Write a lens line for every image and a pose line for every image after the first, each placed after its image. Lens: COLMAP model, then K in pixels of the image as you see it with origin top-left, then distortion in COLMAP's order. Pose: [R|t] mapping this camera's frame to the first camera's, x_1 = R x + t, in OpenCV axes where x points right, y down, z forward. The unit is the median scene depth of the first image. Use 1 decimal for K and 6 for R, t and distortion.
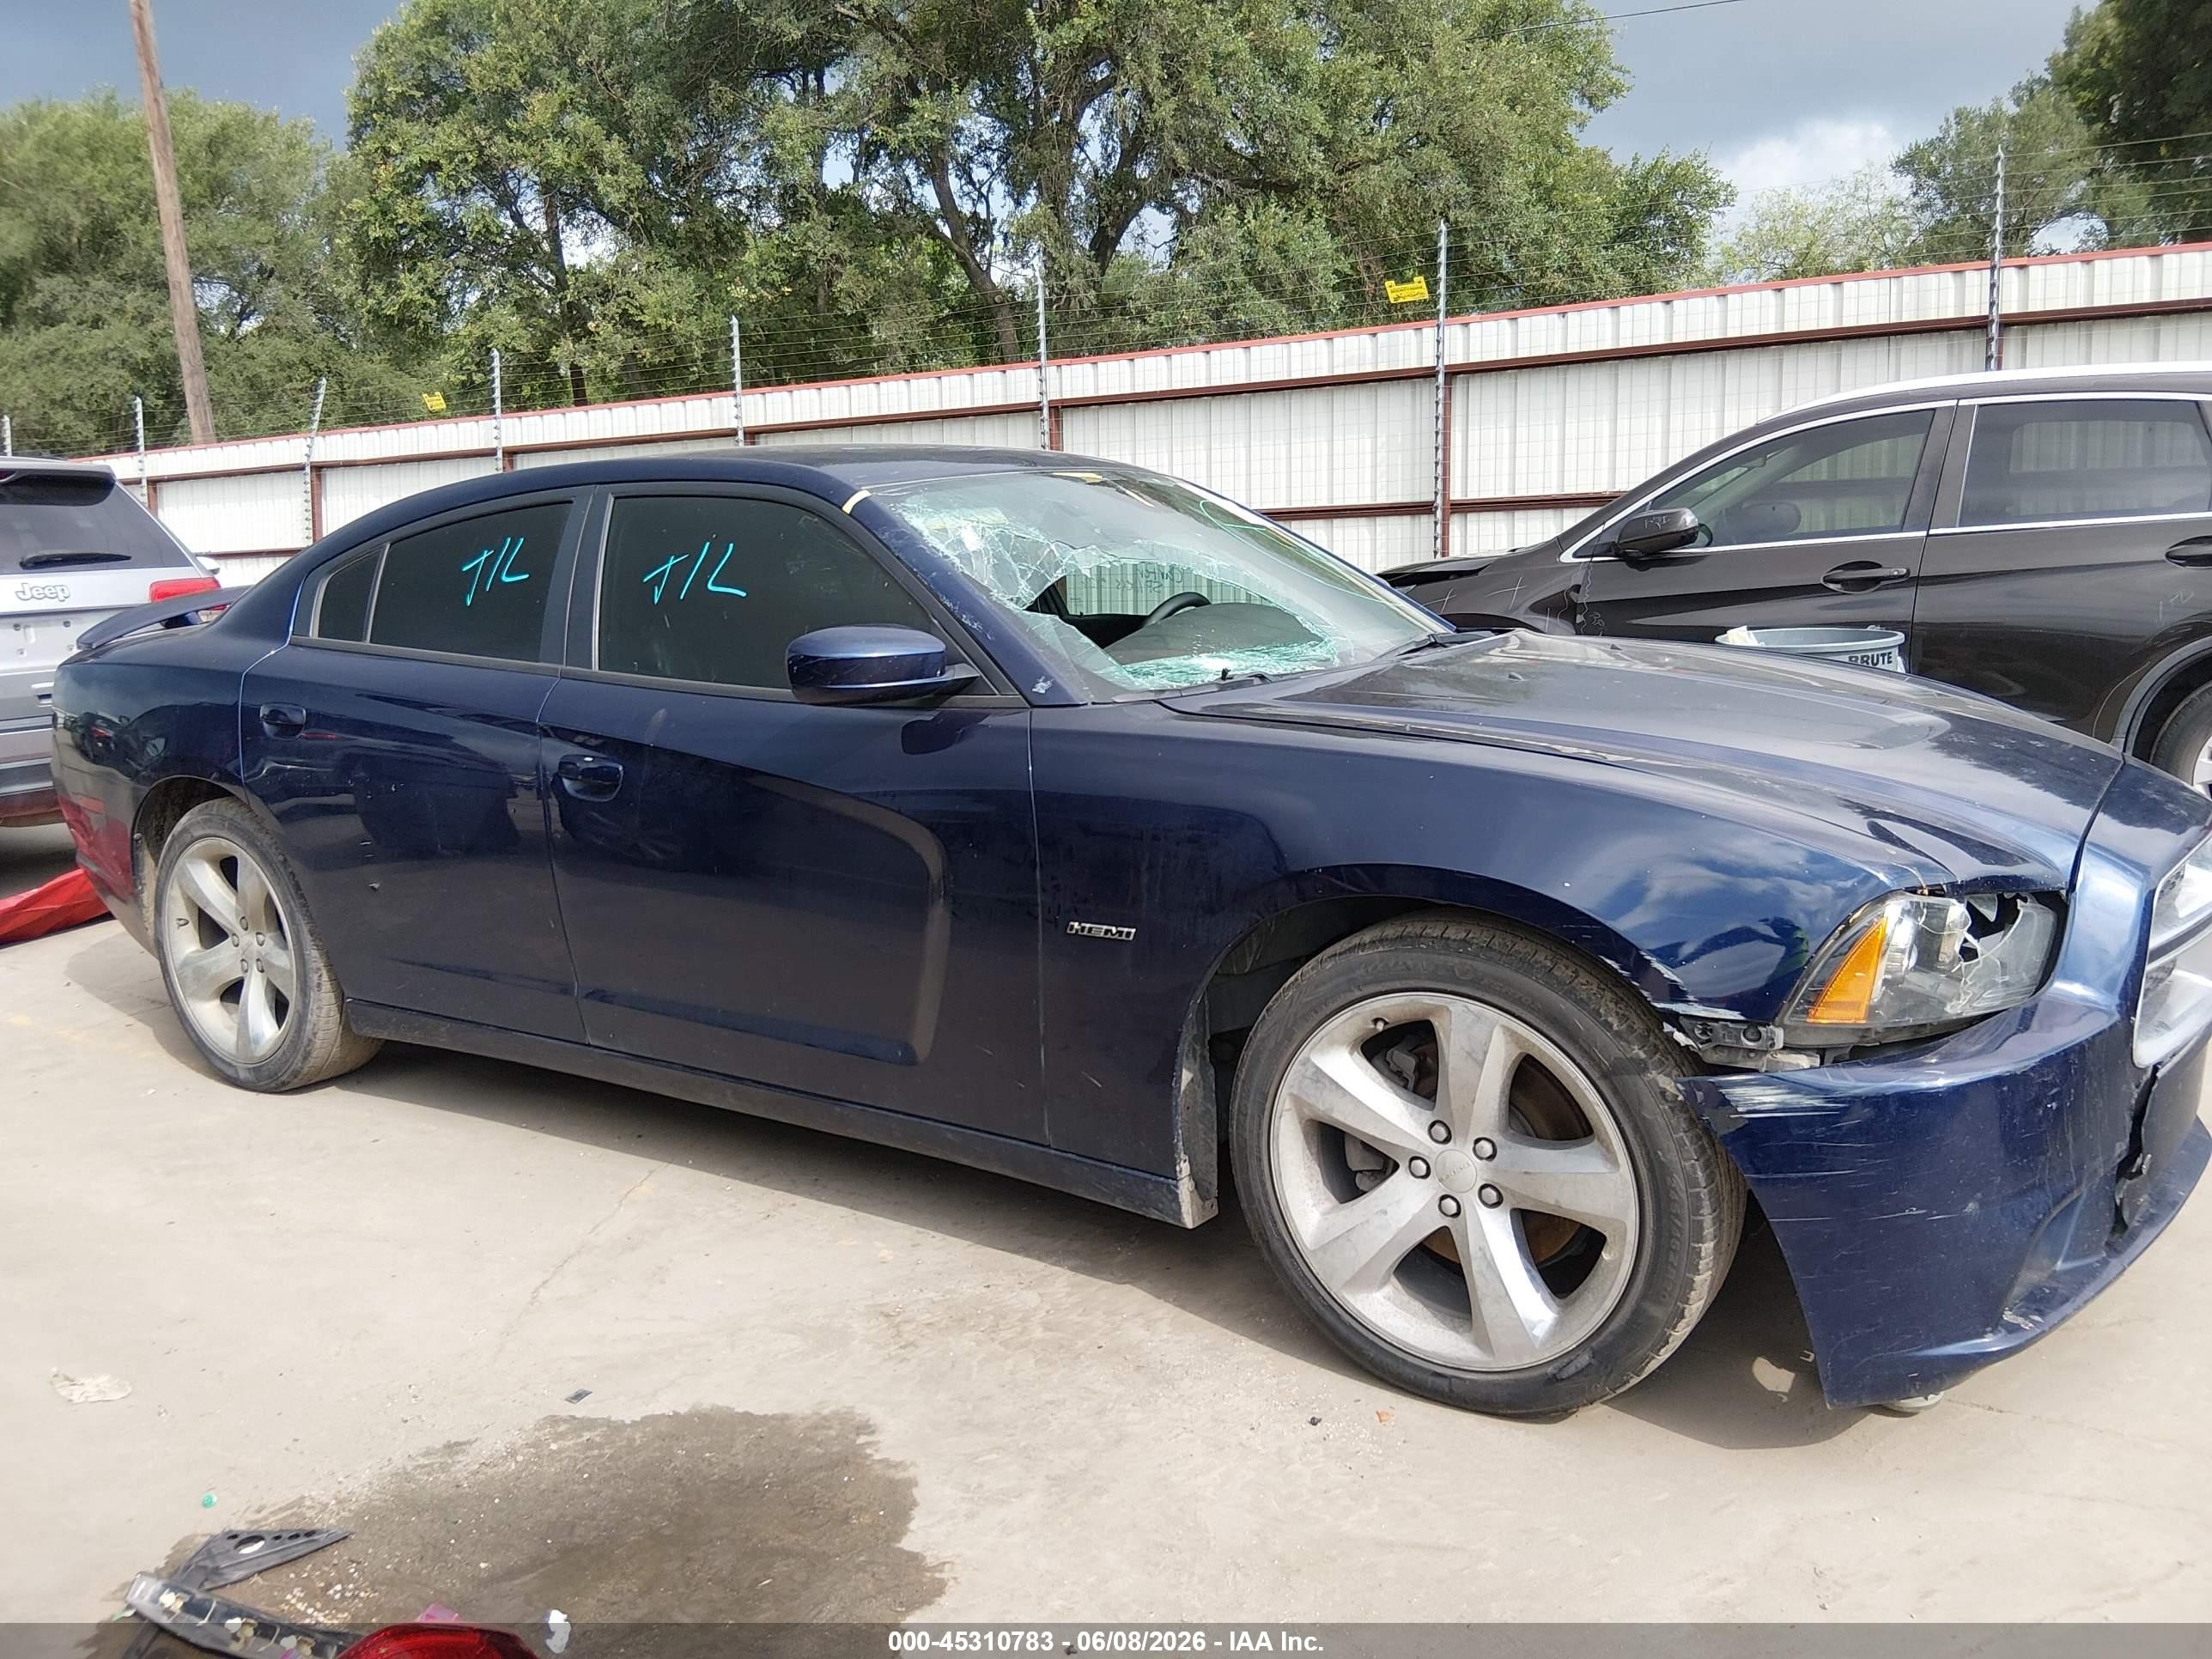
lens RADIAL K [[2184.5, 0, 1144.9], [0, 2184.5, 818.4], [0, 0, 1]] dist [0.181186, -0.452963]
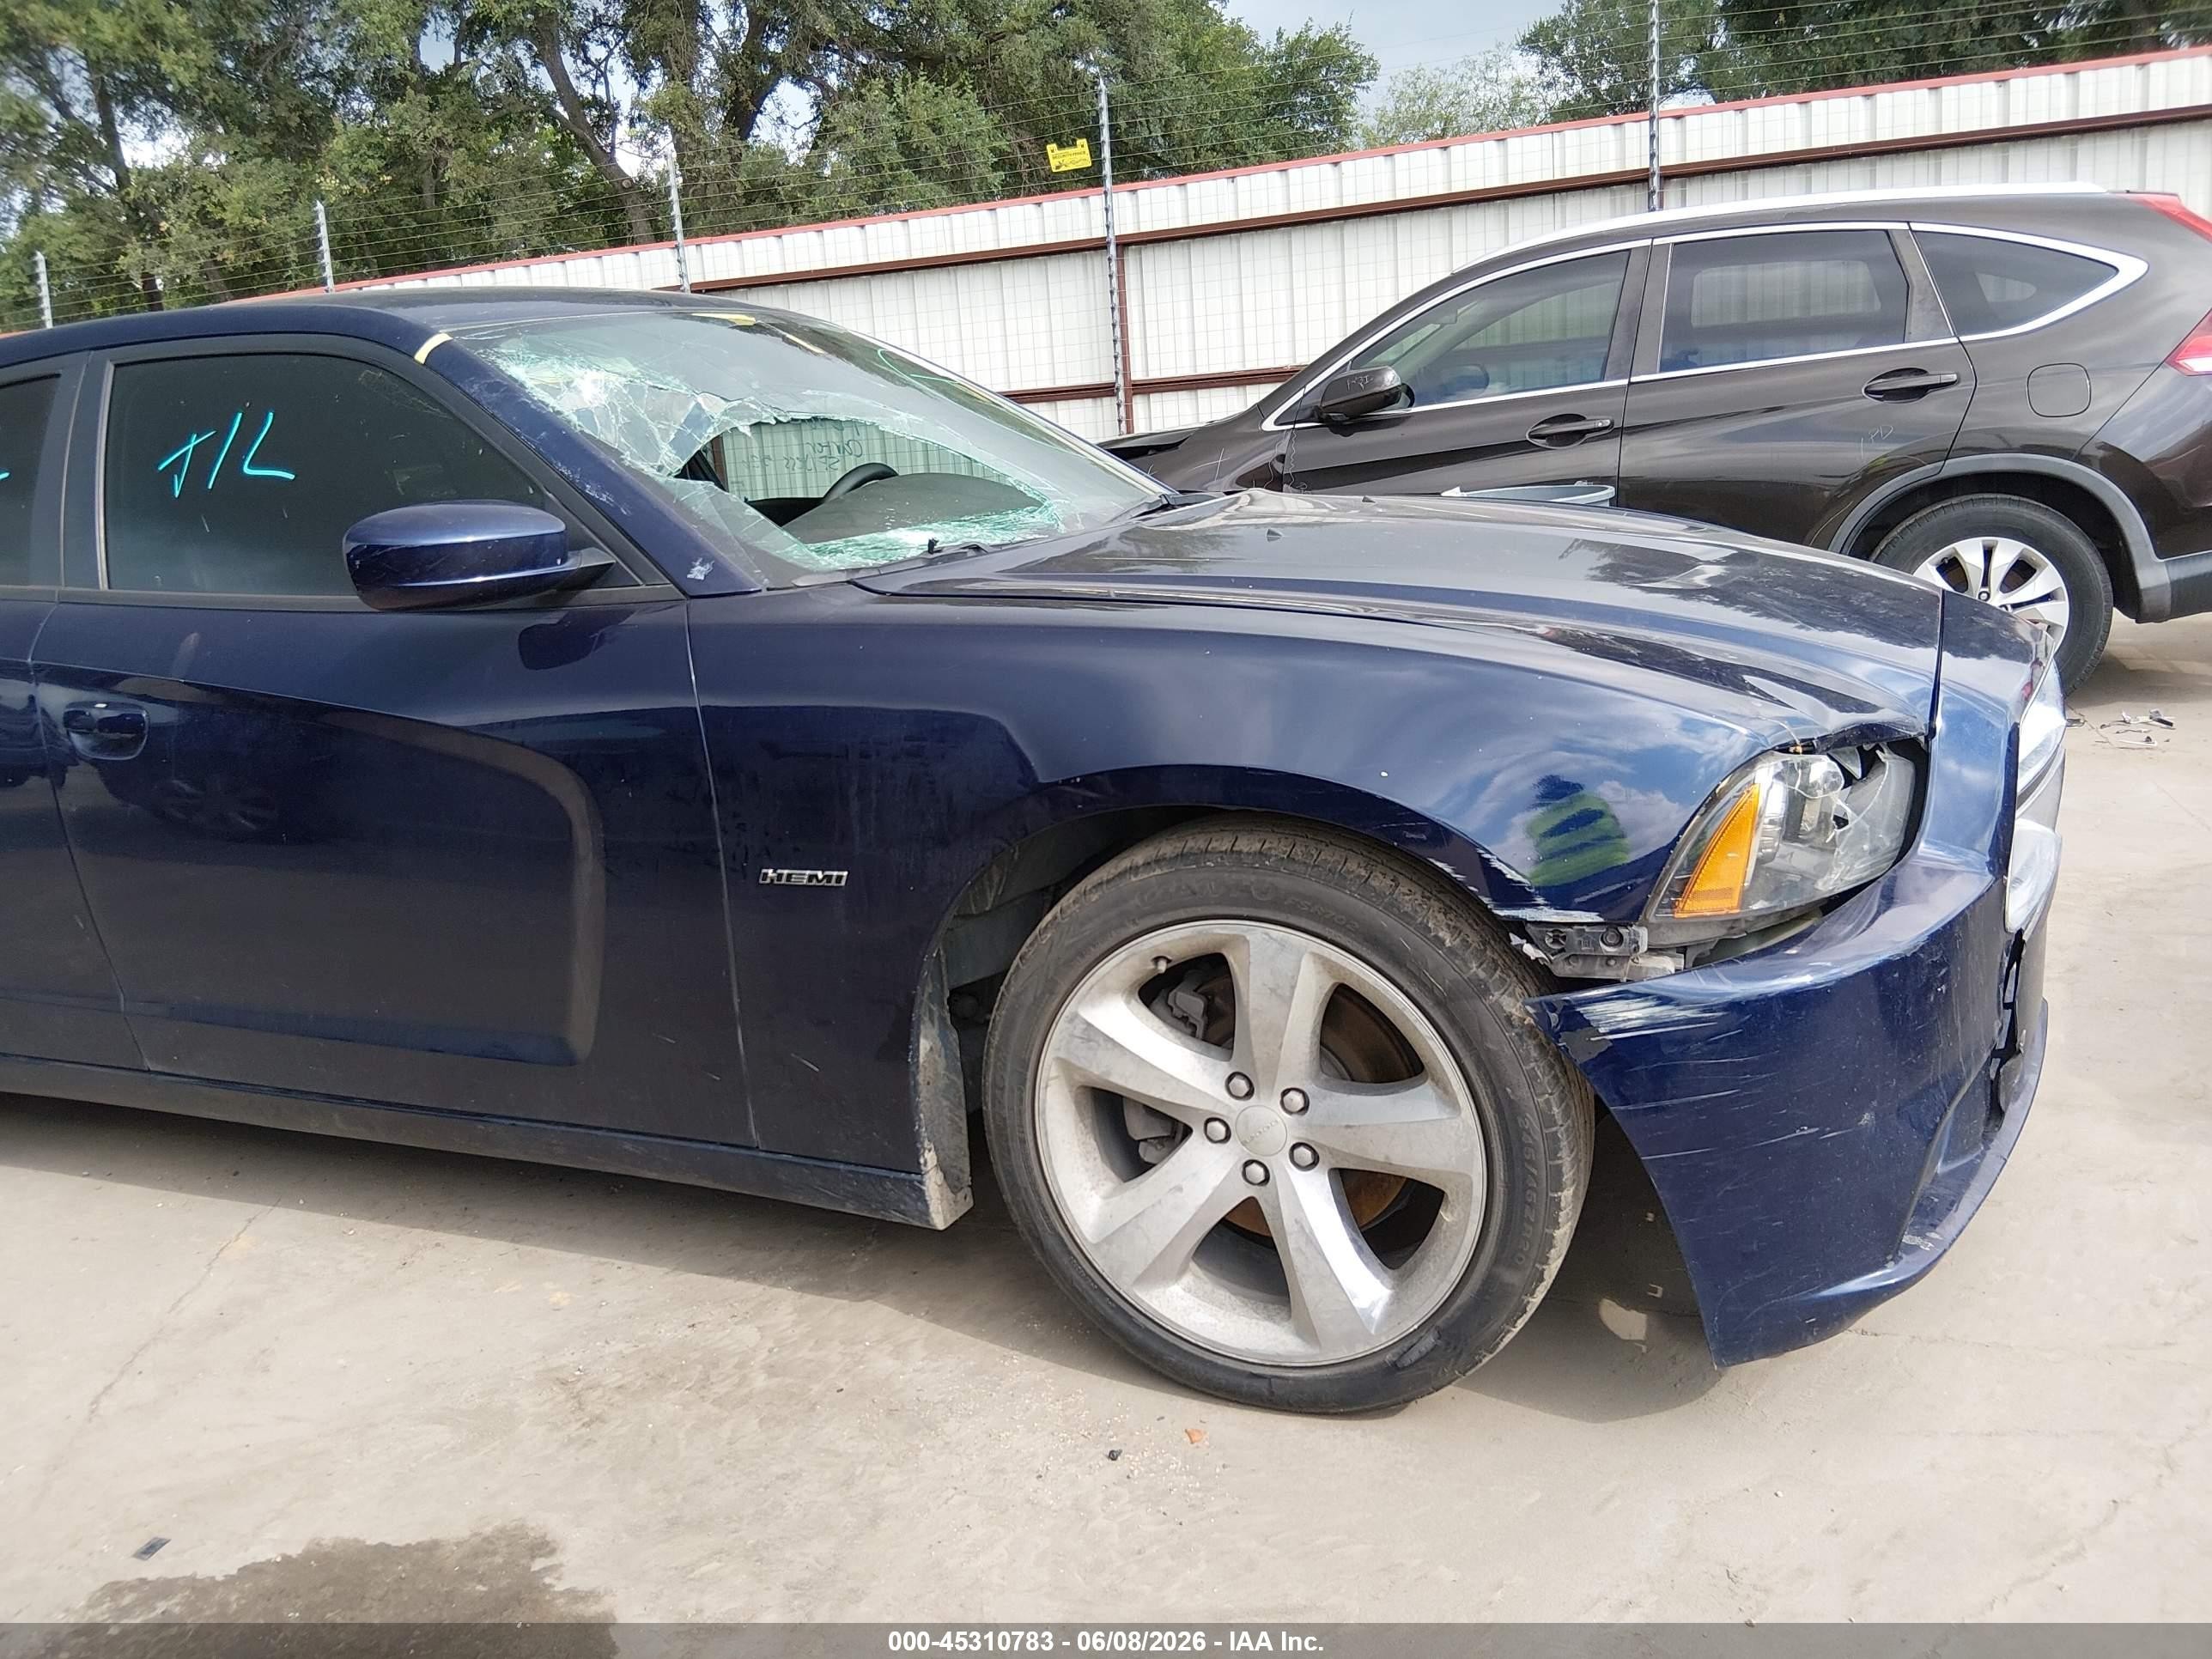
lens RADIAL K [[2184.5, 0, 1144.9], [0, 2184.5, 818.4], [0, 0, 1]] dist [0.181186, -0.452963]
pose [[0.987379, -0.077966, 0.137856, -0.005533], [0.072219, 0.996317, 0.046220, 0.002600], [-0.140952, -0.035681, 0.989373, 0.193280]]
